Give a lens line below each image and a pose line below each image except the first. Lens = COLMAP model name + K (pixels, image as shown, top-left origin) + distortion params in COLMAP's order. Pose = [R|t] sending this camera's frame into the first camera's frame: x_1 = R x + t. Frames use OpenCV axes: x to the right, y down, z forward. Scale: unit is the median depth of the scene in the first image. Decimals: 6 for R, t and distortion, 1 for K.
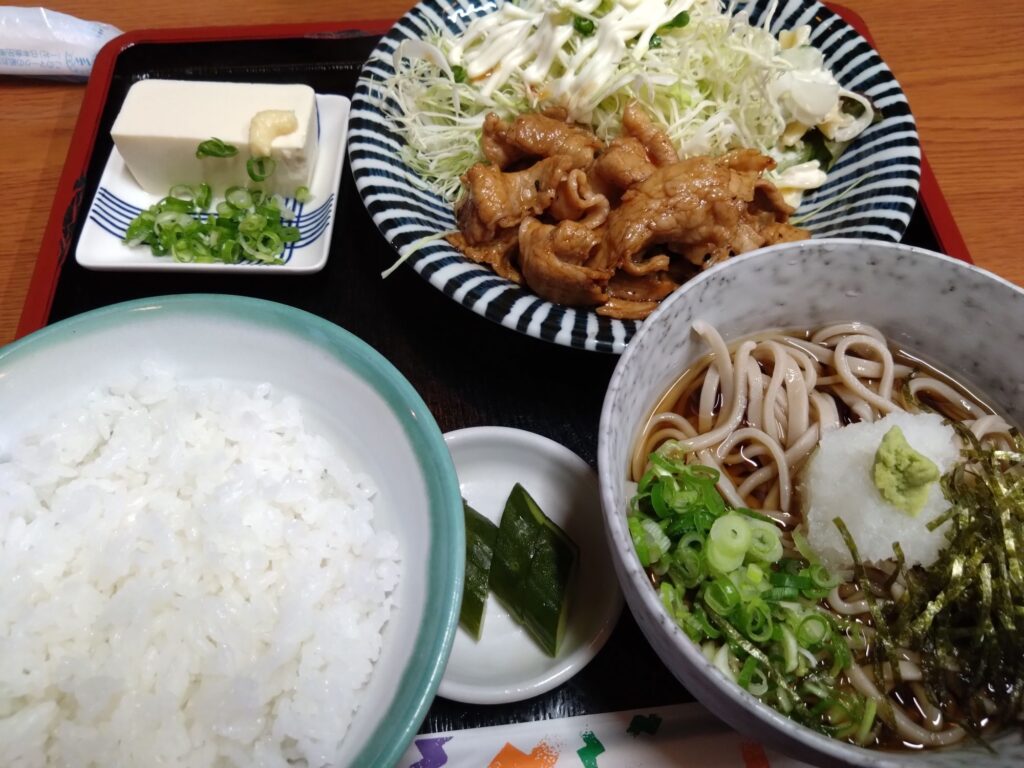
lens RADIAL K [[816.8, 0, 512.0], [0, 816.8, 384.0], [0, 0, 1]] dist [0.022731, -0.097143]
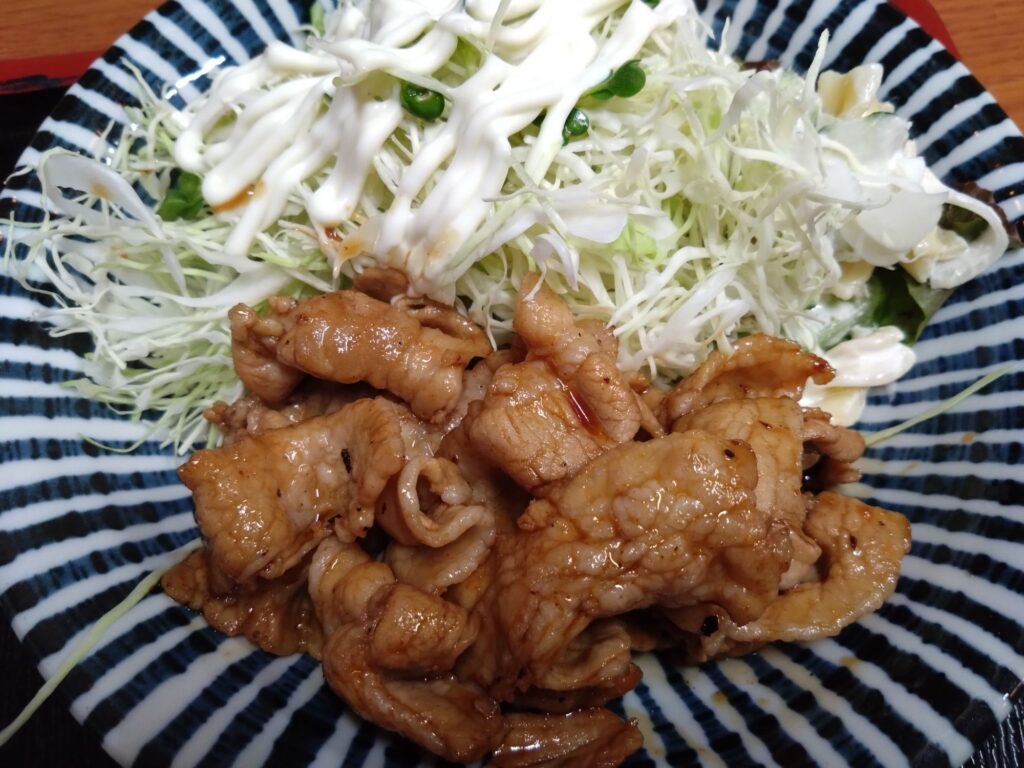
lens RADIAL K [[816.8, 0, 512.0], [0, 816.8, 384.0], [0, 0, 1]] dist [0.022731, -0.097143]
pose [[0.996337, -0.070999, 0.047662, 0.104328], [0.065873, 0.992636, 0.101657, -0.319495], [-0.054529, -0.098145, 0.993677, 0.511006]]
